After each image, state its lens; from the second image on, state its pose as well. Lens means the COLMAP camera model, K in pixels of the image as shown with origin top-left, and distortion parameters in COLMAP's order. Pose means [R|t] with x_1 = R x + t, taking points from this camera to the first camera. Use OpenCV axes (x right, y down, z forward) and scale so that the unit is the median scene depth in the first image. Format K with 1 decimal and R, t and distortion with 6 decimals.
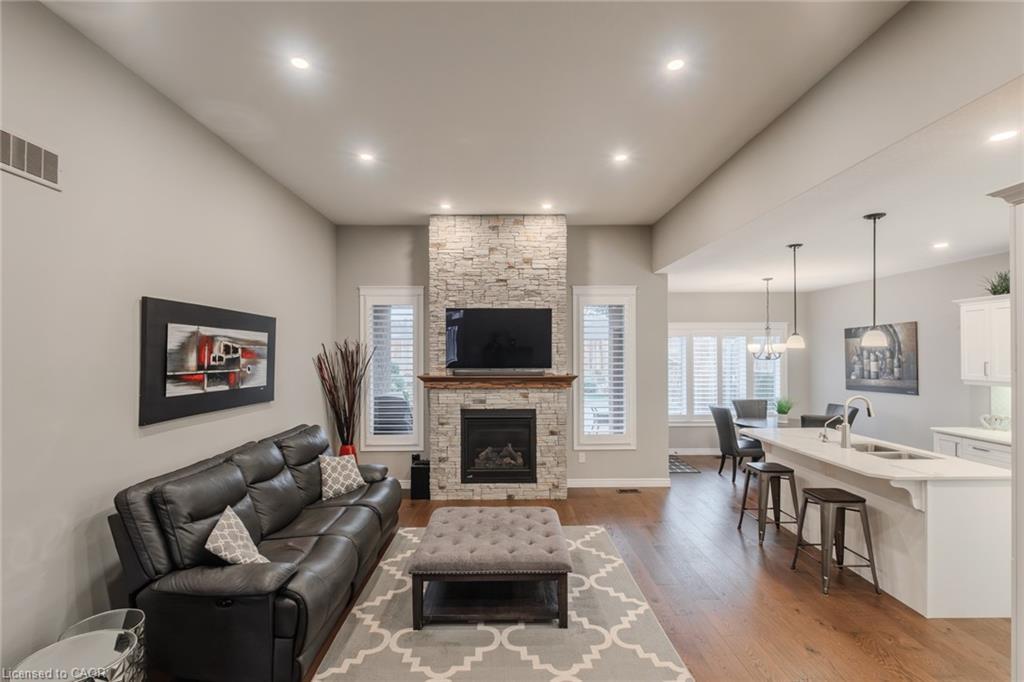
lens RADIAL K [[451.1, 0, 513.8], [0, 451.1, 354.4], [0, 0, 1]] dist [0.007039, -0.006467]
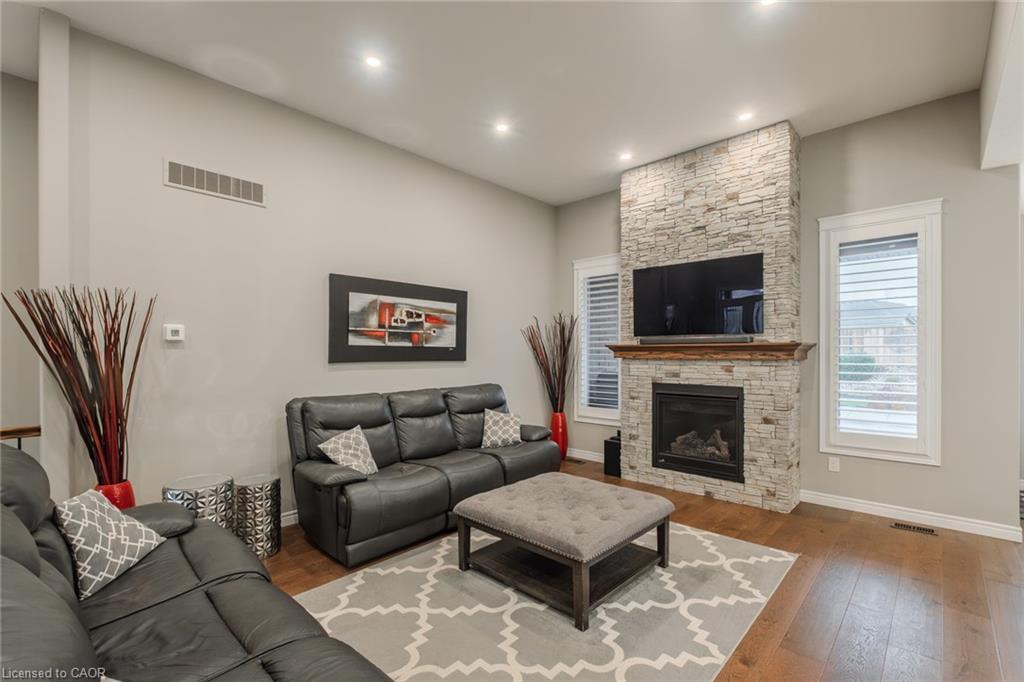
lens RADIAL K [[451.1, 0, 520.5], [0, 451.1, 353.4], [0, 0, 1]] dist [0.007039, -0.006467]
pose [[0.727315, 0.003343, -0.686296, 0.301237], [0.000859, 0.999983, 0.005782, 0.058673], [0.686303, -0.004795, 0.727300, 0.181490]]
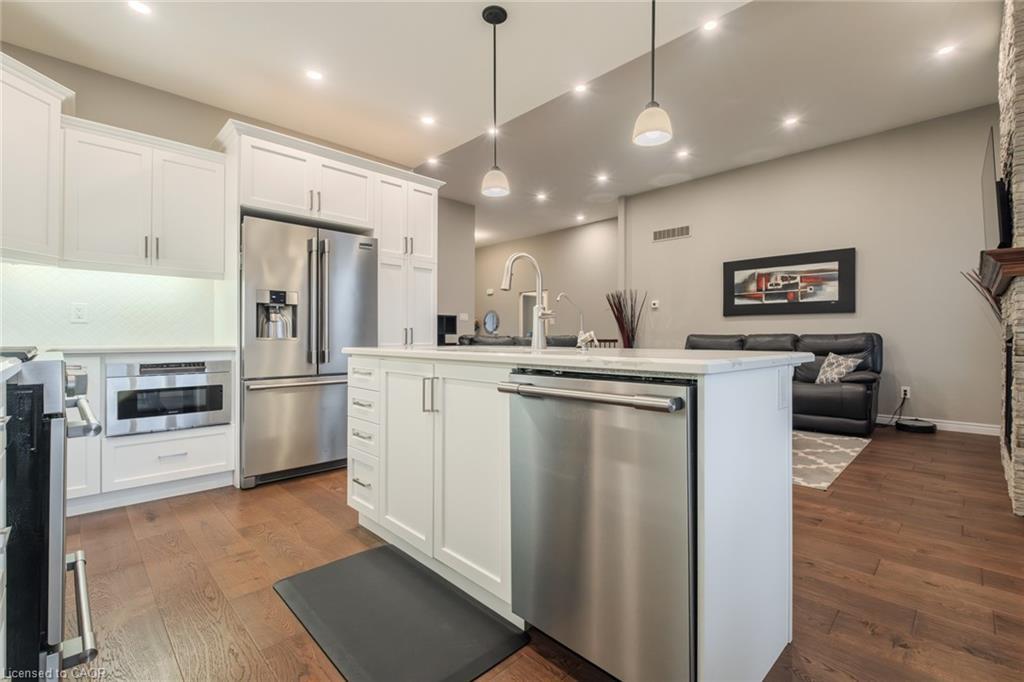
lens RADIAL K [[451.1, 0, 533.2], [0, 451.1, 329.0], [0, 0, 1]] dist [0.007039, -0.006467]
pose [[-0.702188, -0.012554, -0.711880, 0.786716], [0.002224, 0.999801, -0.019825, 0.133383], [0.711988, -0.015504, -0.702021, 0.966402]]
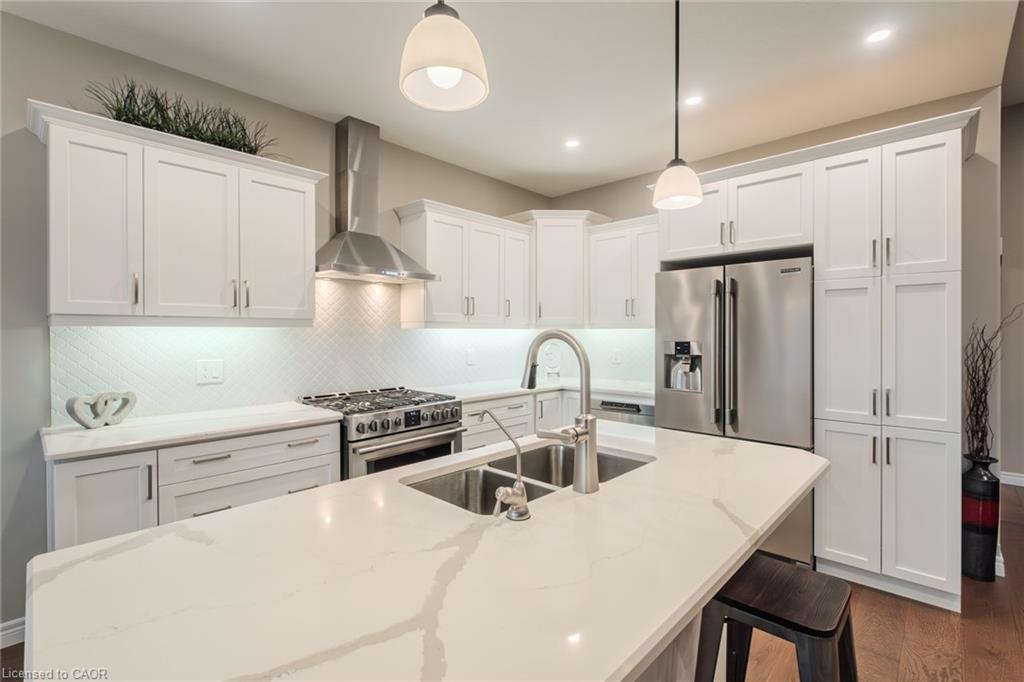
lens RADIAL K [[451.1, 0, 504.0], [0, 451.1, 339.5], [0, 0, 1]] dist [0.007039, -0.006467]
pose [[-0.739577, 0.001759, 0.673069, 0.403234], [0.005887, 0.999975, 0.003855, 0.068682], [-0.673046, 0.006813, -0.739569, 0.897139]]
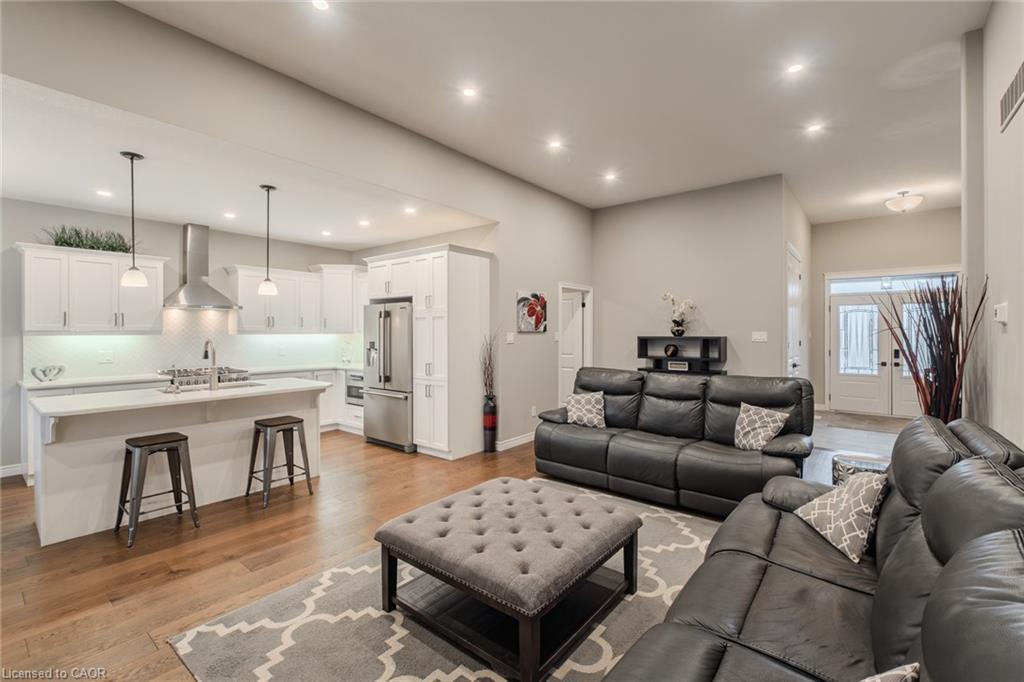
lens RADIAL K [[451.1, 0, 522.0], [0, 451.1, 333.2], [0, 0, 1]] dist [0.007039, -0.006467]
pose [[-0.795517, 0.005394, 0.605907, -0.314138], [0.004348, 0.999985, -0.003193, 0.059398], [-0.605916, 0.000094, -0.795529, 0.978757]]
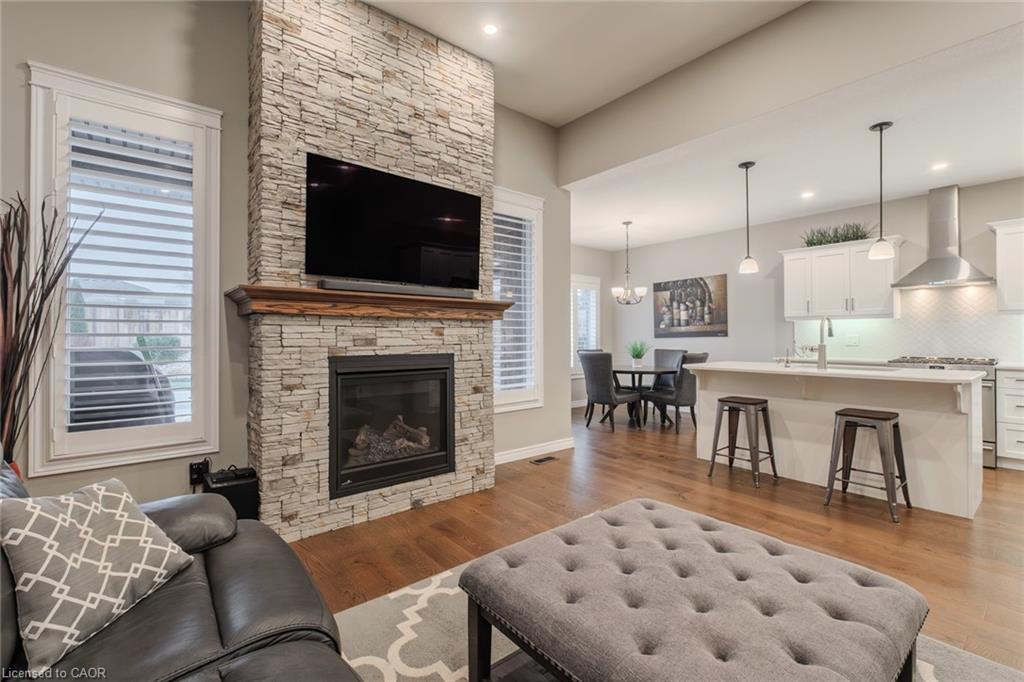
lens RADIAL K [[451.1, 0, 520.1], [0, 451.1, 334.0], [0, 0, 1]] dist [0.007039, -0.006467]
pose [[0.768677, 0.007654, 0.639592, -0.282169], [-0.002881, 0.999960, -0.008504, 0.099057], [-0.639631, 0.004695, 0.768668, 0.459459]]
